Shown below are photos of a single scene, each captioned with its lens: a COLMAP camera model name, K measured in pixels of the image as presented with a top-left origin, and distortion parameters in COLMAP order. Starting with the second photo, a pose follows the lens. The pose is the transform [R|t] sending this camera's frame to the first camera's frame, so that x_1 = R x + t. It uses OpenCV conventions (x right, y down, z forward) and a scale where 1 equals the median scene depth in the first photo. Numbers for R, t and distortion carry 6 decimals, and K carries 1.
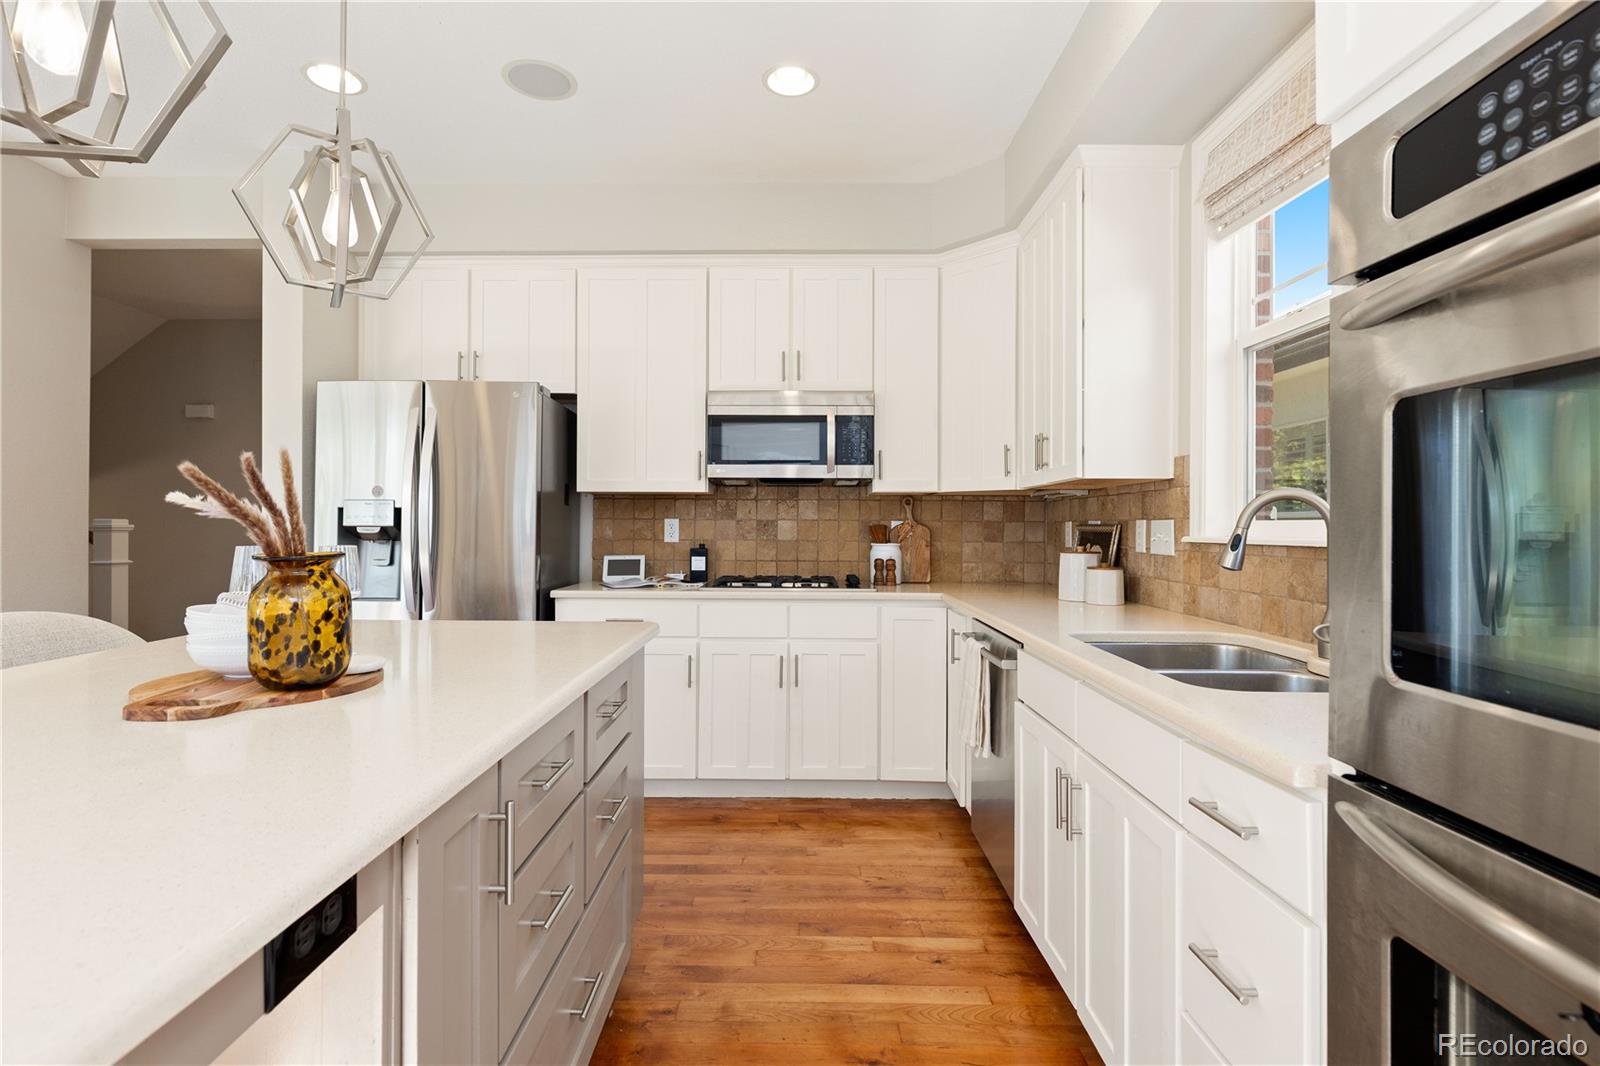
lens RADIAL K [[765.4, 0, 795.6], [0, 765.4, 527.1], [0, 0, 1]] dist [-0.000221, -0.000002]
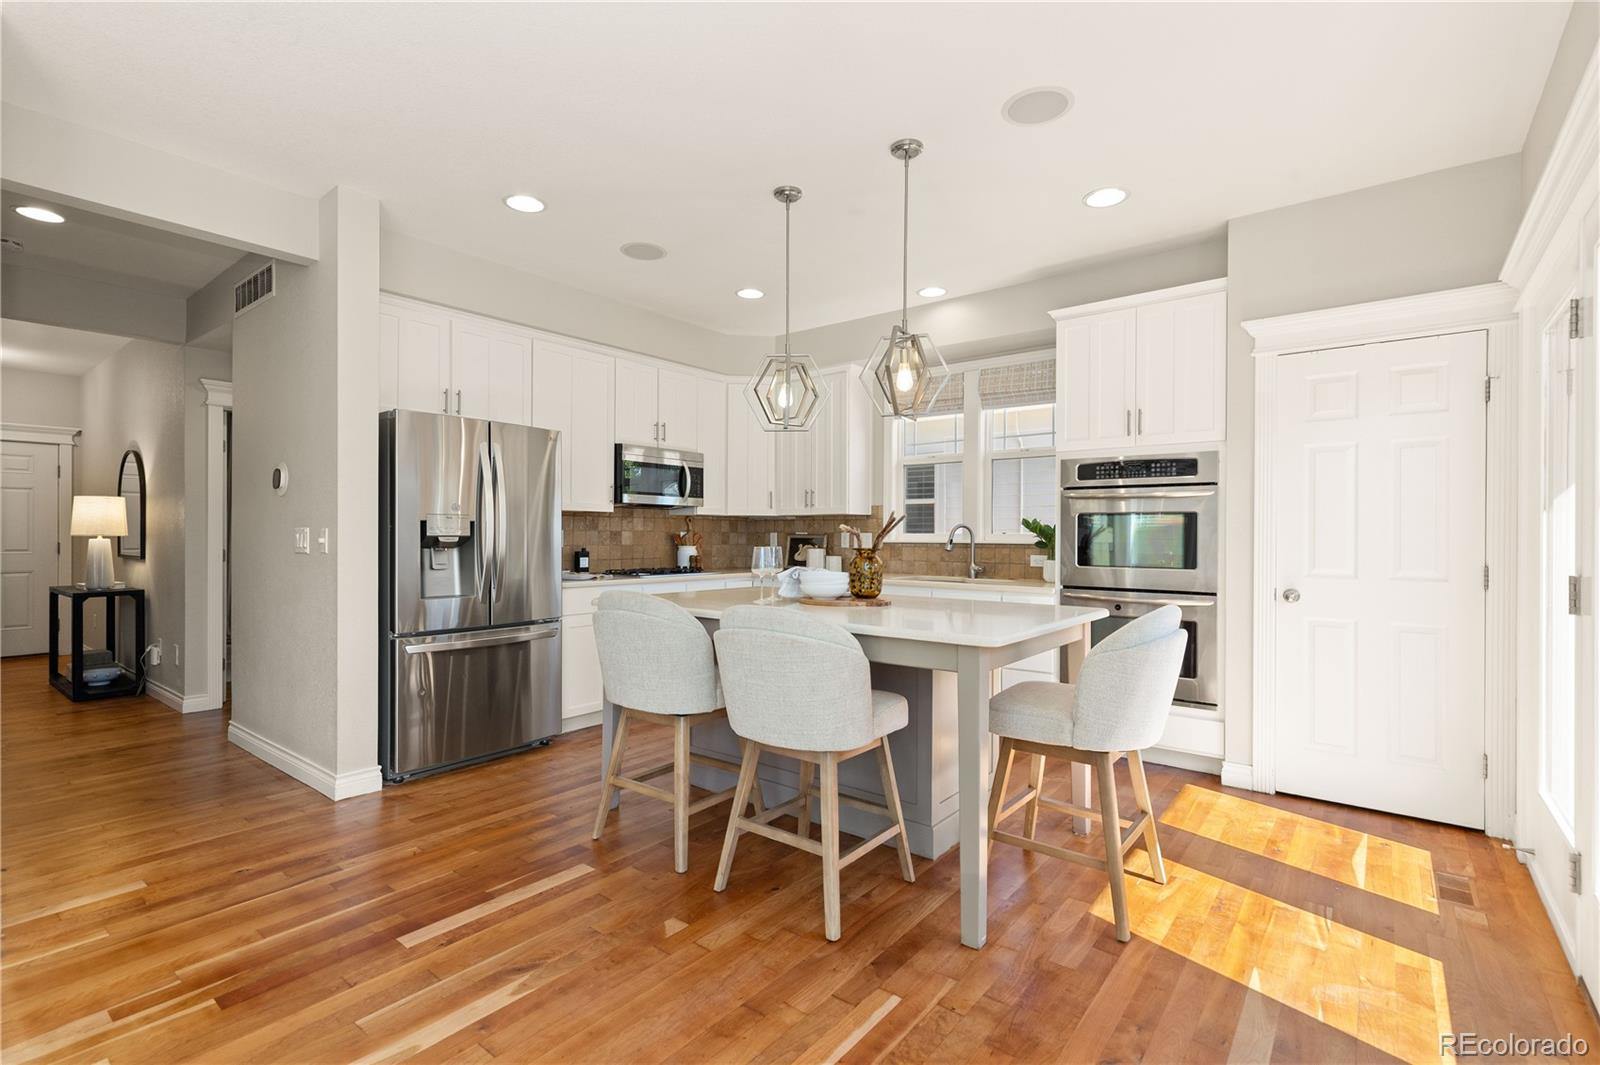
lens RADIAL K [[733.5, 0, 800.9], [0, 733.5, 535.2], [0, 0, 1]] dist [0.013217, -0.002352]
pose [[0.611066, -0.001294, 0.791579, -1.022065], [-0.001845, 0.999994, 0.003059, -0.006470], [-0.791578, -0.003330, 0.611060, -0.136010]]
